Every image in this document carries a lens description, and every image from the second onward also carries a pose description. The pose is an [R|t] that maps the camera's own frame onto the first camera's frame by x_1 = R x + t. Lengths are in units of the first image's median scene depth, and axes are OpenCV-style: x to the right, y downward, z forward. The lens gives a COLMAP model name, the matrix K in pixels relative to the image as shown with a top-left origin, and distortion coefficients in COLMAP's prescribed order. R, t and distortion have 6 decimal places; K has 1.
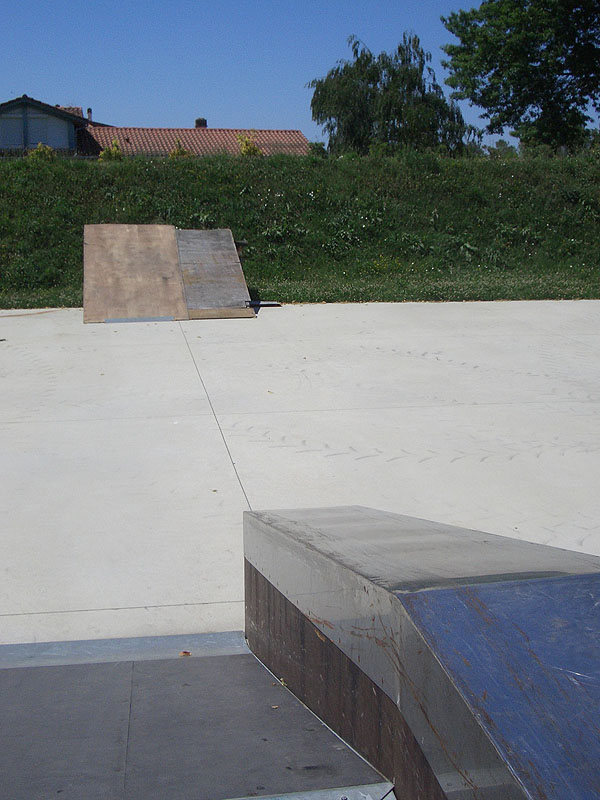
lens RADIAL K [[865.7, 0, 300.0], [0, 865.7, 400.0], [0, 0, 1]] dist [-0.010324, -0.013295]
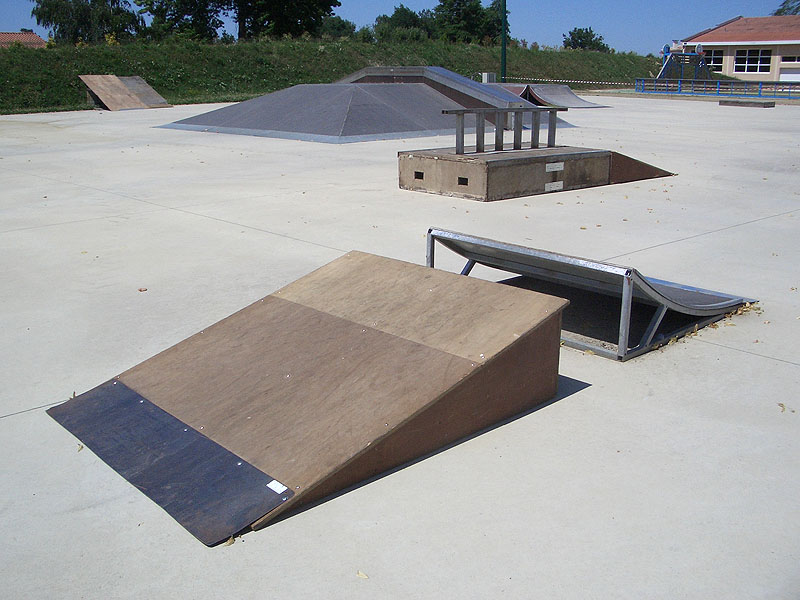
lens RADIAL K [[836.1, 0, 400.0], [0, 836.1, 300.0], [0, 0, 1]] dist [-0.298668, 0.393720]
pose [[0.837018, -0.163075, 0.522310, -0.548950], [0.150268, 0.986362, 0.067152, 0.269599], [-0.526137, 0.022279, 0.850108, -0.887851]]
